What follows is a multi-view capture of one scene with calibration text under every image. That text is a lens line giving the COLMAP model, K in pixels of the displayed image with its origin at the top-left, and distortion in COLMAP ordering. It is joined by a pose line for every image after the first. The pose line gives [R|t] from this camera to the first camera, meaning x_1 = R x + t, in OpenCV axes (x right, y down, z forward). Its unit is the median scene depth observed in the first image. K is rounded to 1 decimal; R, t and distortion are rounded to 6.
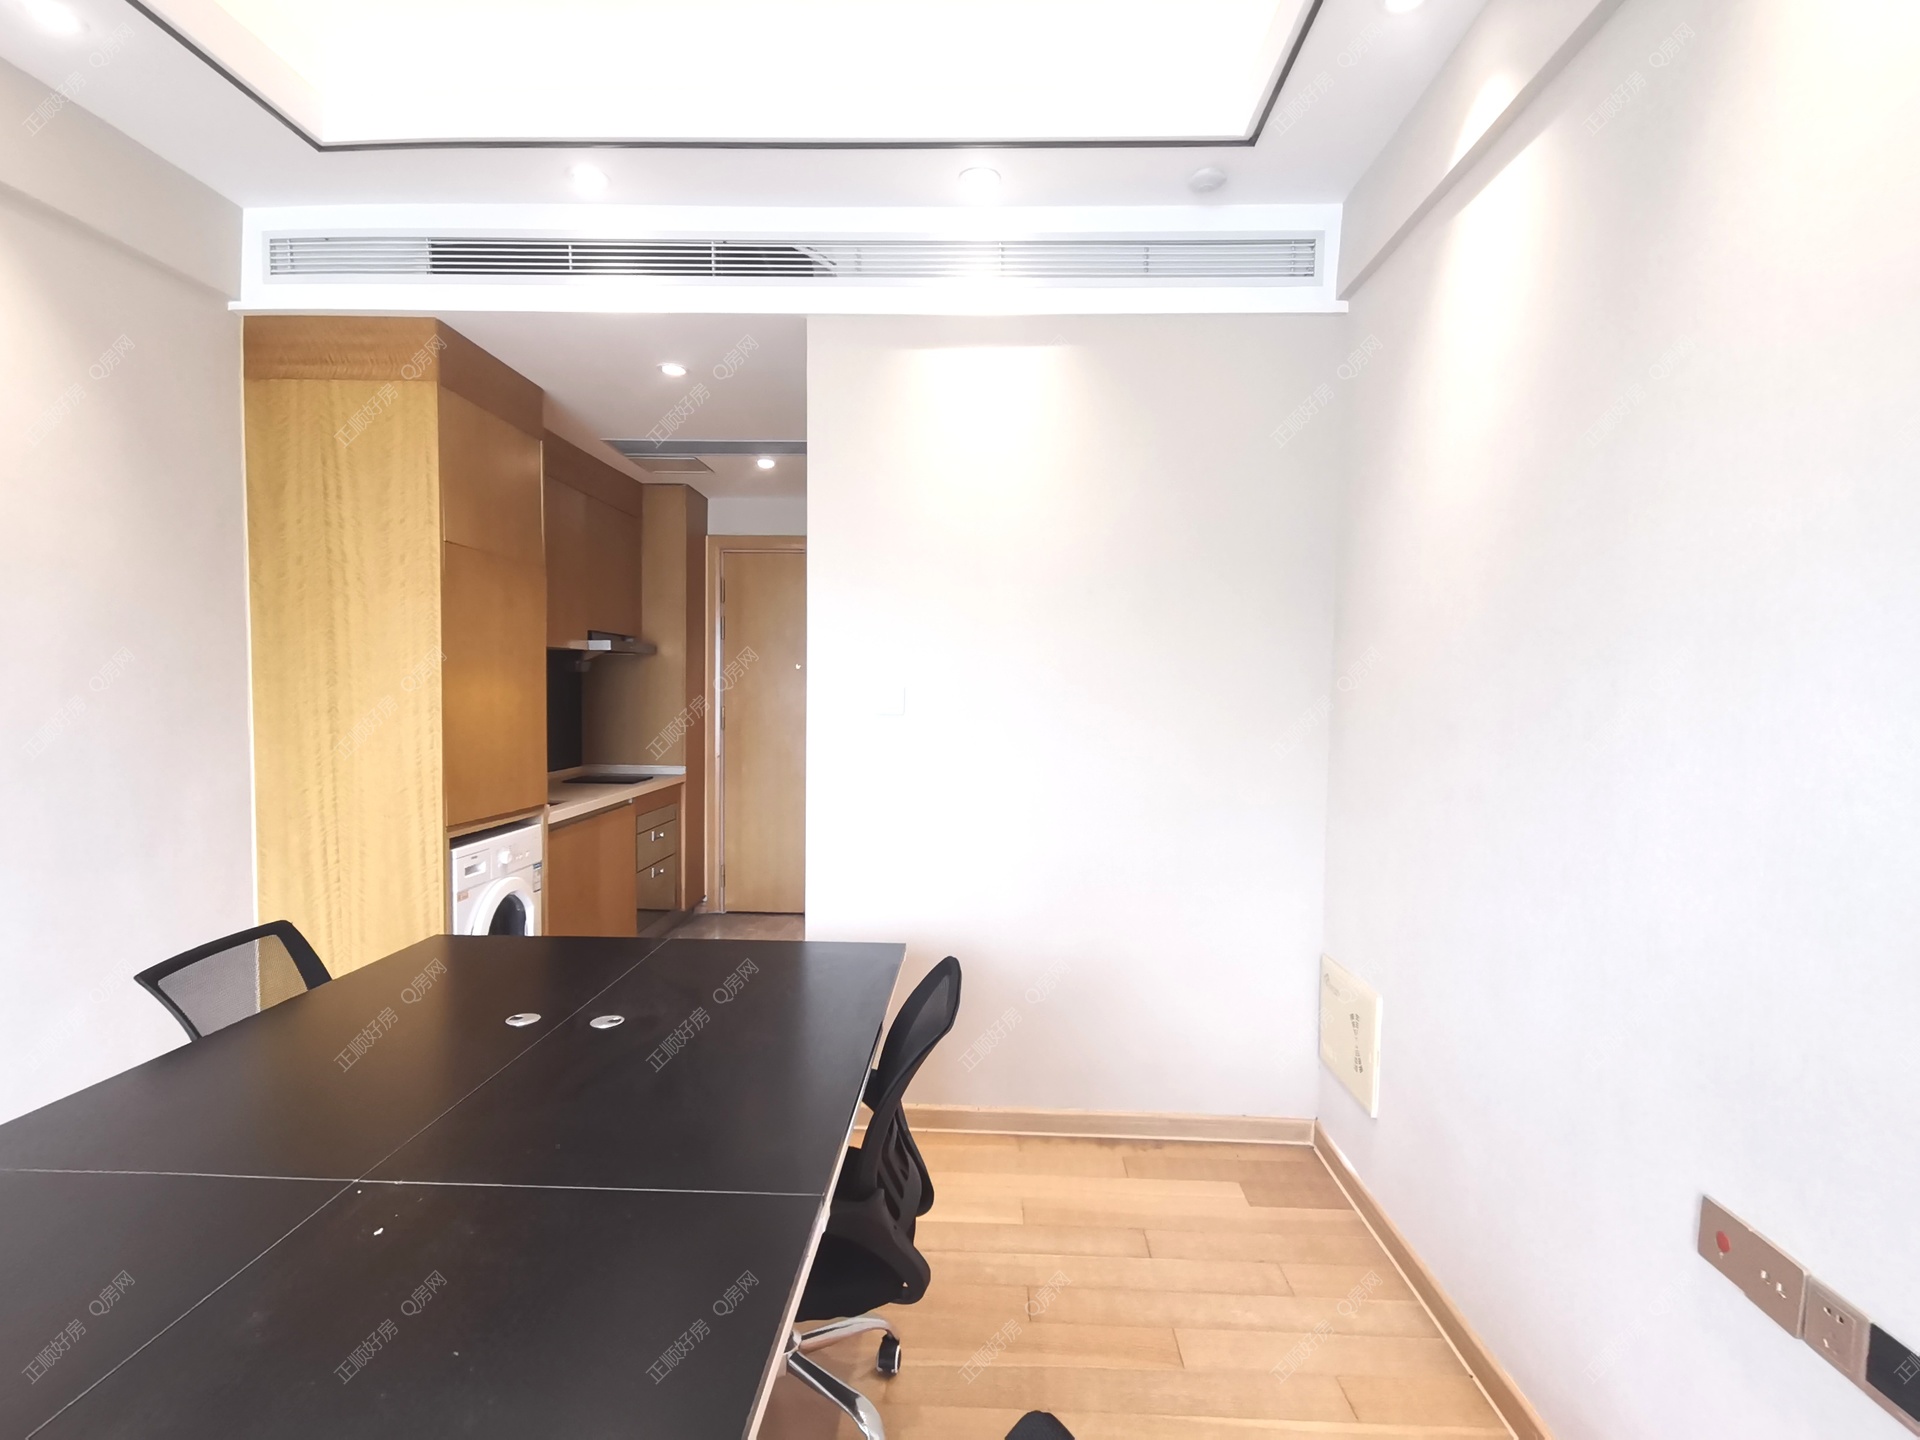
lens RADIAL K [[959.7, 0, 956.2], [0, 959.7, 739.8], [0, 0, 1]] dist [0.013284, -0.008495]
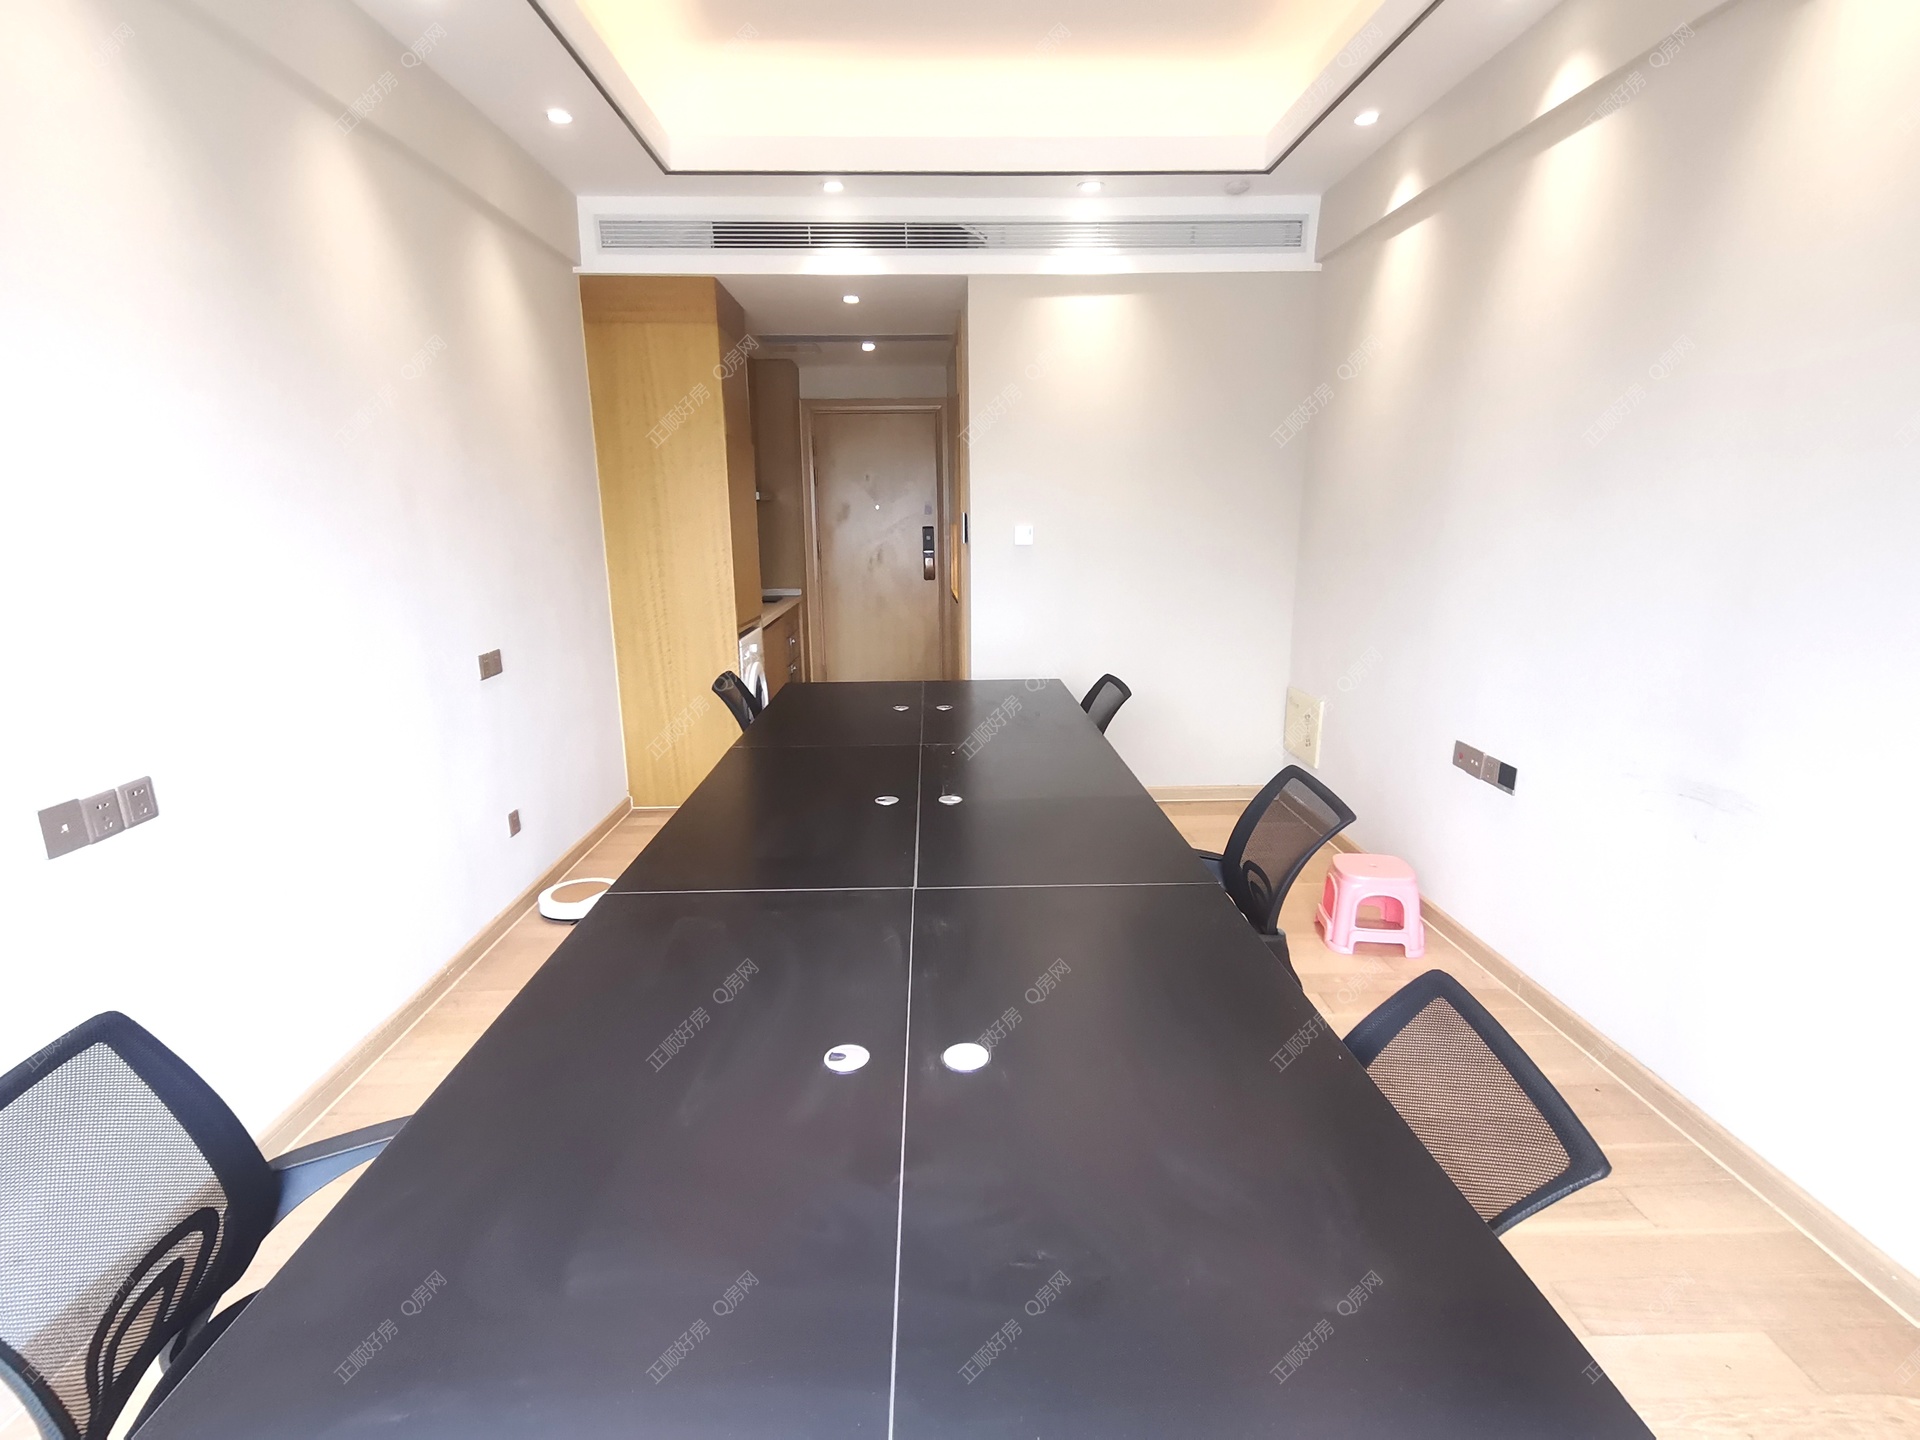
lens RADIAL K [[959.7, 0, 953.4], [0, 959.7, 743.1], [0, 0, 1]] dist [0.013284, -0.008495]
pose [[0.998005, -0.036178, 0.051733, -0.271632], [0.026220, 0.983018, 0.181629, 0.004085], [-0.057426, -0.179910, 0.982005, -0.580871]]
